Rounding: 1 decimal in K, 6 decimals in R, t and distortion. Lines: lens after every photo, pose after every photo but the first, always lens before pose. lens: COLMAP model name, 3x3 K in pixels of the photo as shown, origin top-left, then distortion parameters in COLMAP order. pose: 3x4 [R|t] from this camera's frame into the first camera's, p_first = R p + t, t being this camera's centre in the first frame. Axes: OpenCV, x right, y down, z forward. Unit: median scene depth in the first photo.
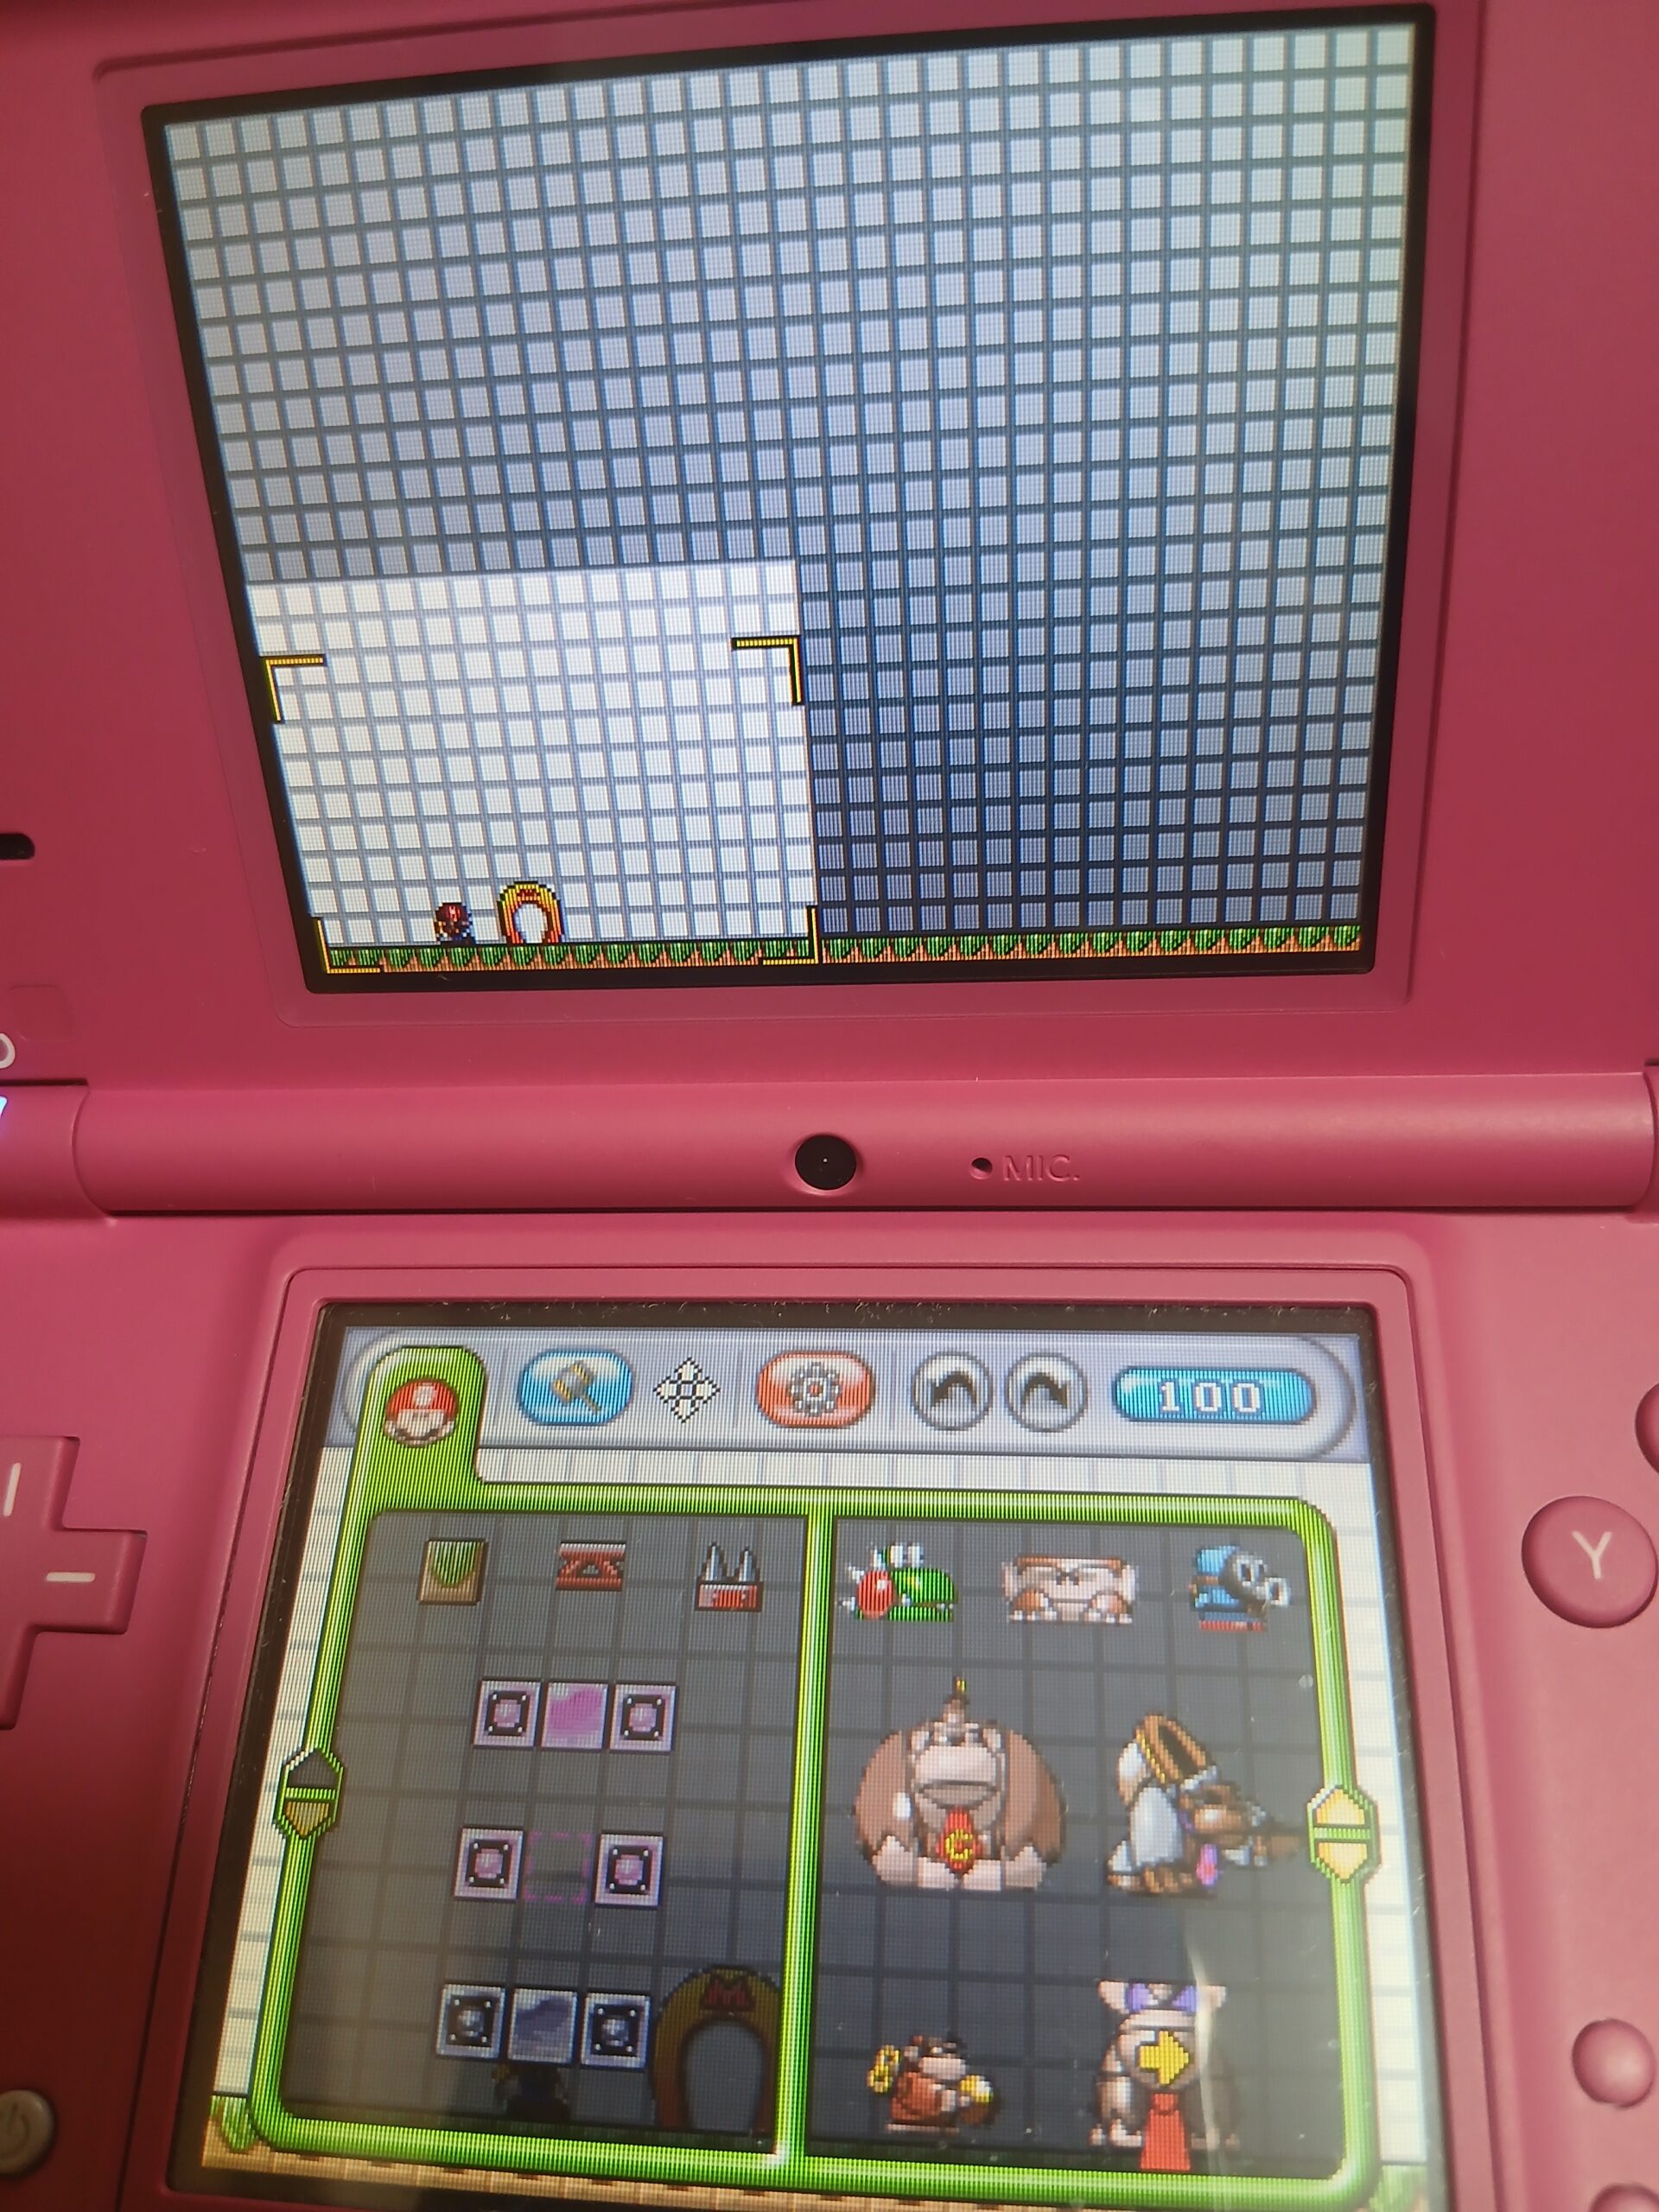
lens RADIAL K [[1794.9, 0, 829.5], [0, 1794.9, 1106.0], [0, 0, 1]] dist [0.115082, -0.278156]
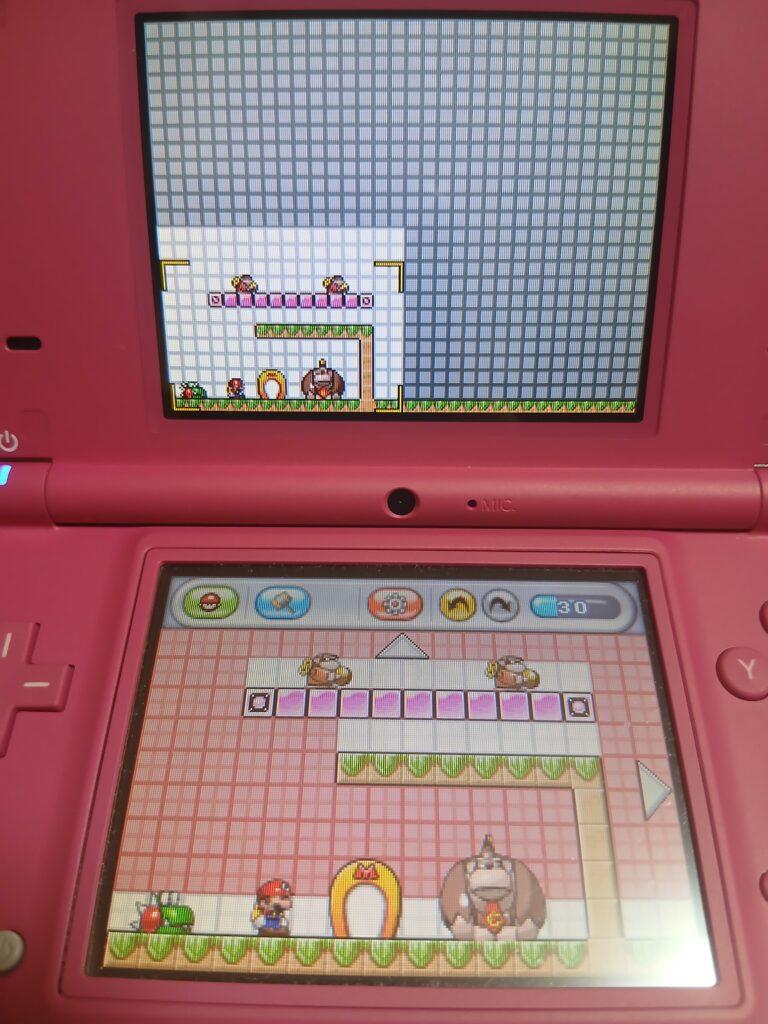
lens RADIAL K [[830.9, 0, 384.0], [0, 830.9, 512.0], [0, 0, 1]] dist [0.115082, -0.278156]
pose [[0.993697, 0.033489, 0.106982, -0.136431], [-0.019330, 0.991228, -0.130739, 0.183487], [-0.110422, 0.127847, 0.985628, -0.006183]]
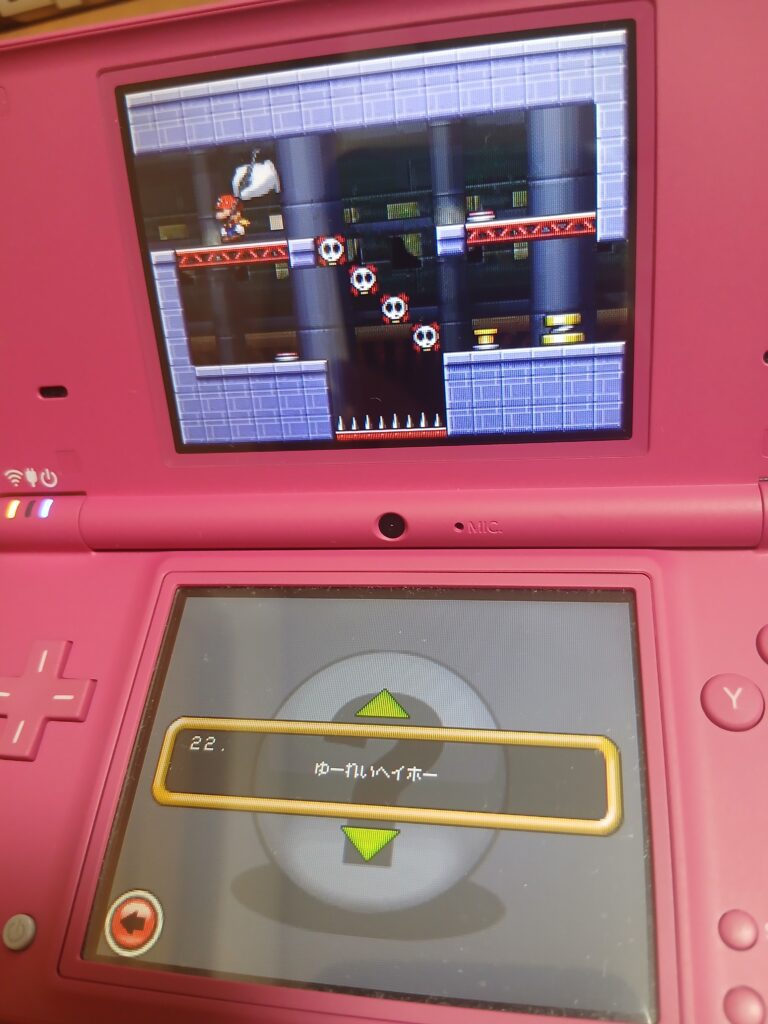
lens RADIAL K [[830.9, 0, 384.0], [0, 830.9, 512.0], [0, 0, 1]] dist [0.115082, -0.278156]
pose [[0.995211, 0.008319, -0.097392, 0.093880], [-0.018090, 0.994835, -0.099882, 0.123837], [0.096058, 0.101165, 0.990221, -0.051680]]
